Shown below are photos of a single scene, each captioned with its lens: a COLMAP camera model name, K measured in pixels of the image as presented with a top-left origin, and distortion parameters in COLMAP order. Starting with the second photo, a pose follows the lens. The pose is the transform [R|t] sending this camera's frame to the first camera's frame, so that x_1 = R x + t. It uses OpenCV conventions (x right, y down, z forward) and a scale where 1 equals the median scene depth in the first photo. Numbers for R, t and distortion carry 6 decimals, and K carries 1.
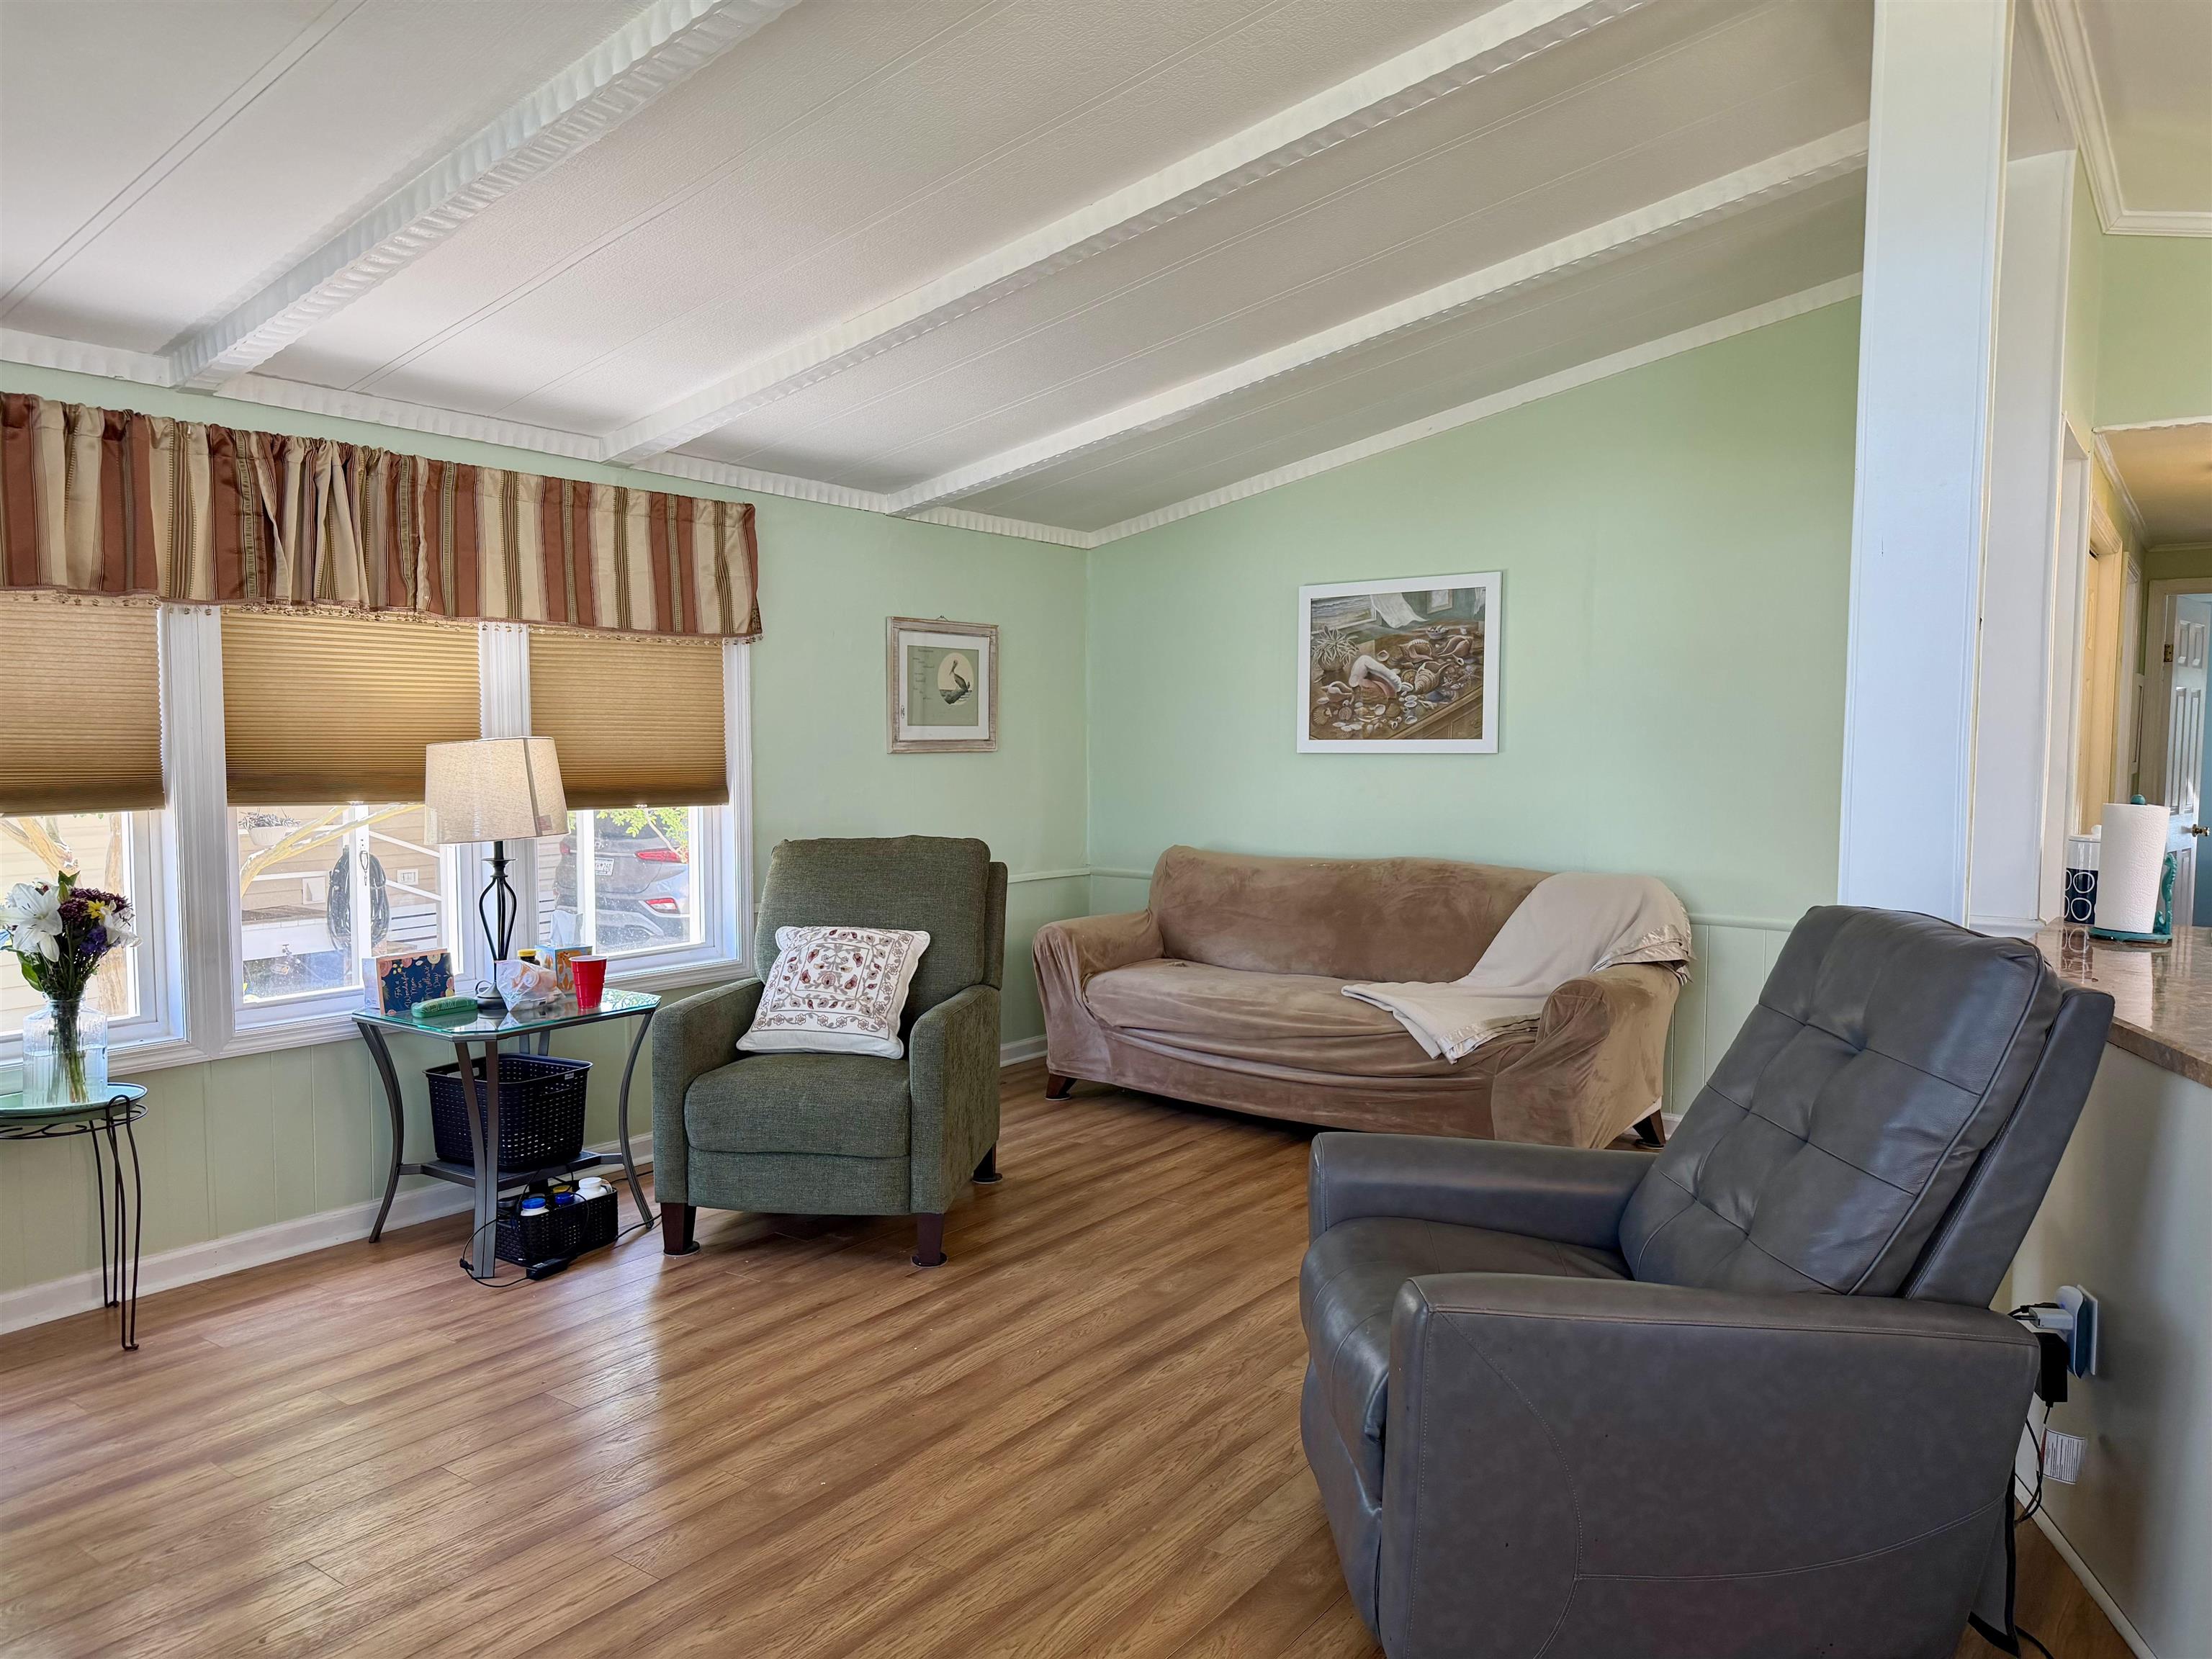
lens RADIAL K [[1498.1, 0, 1146.3], [0, 1498.1, 811.0], [0, 0, 1]] dist [0.016461, -0.040558]
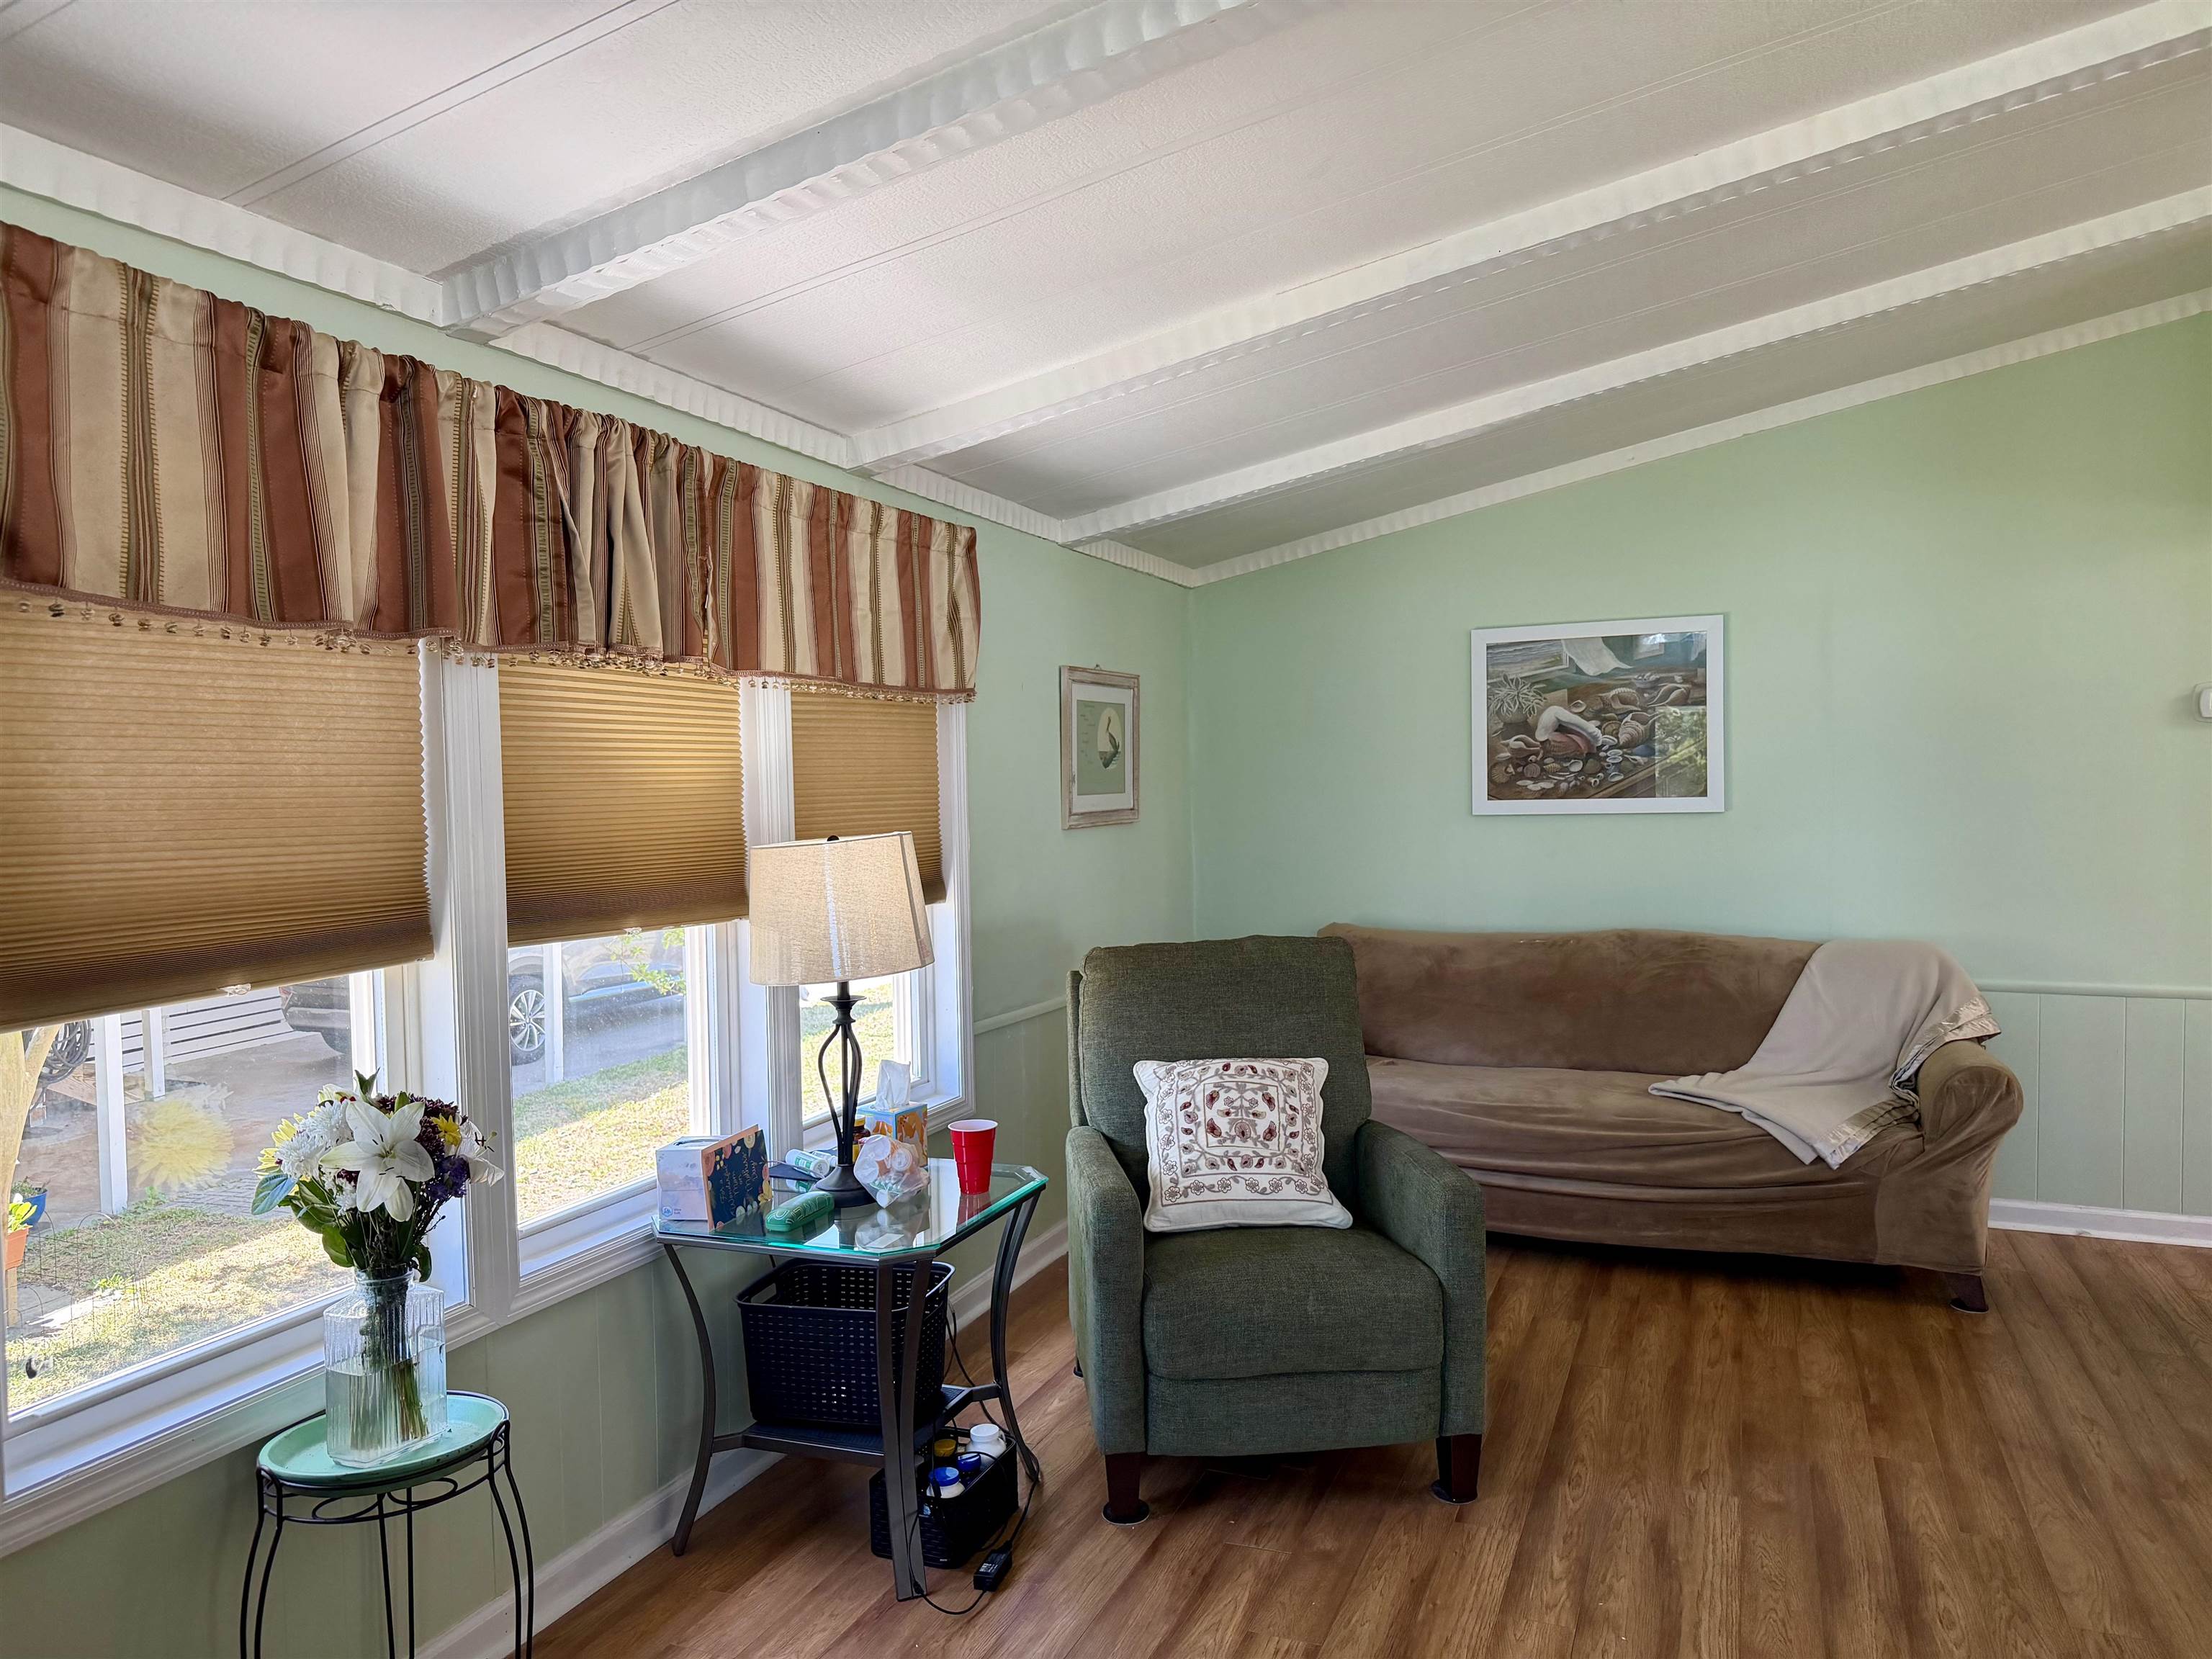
lens RADIAL K [[1498.1, 0, 1099.3], [0, 1498.1, 817.2], [0, 0, 1]] dist [0.016461, -0.040558]
pose [[0.977348, -0.025528, 0.210092, -0.432129], [0.031254, 0.999224, -0.023982, -0.032879], [-0.209317, 0.030005, 0.977387, 0.242378]]
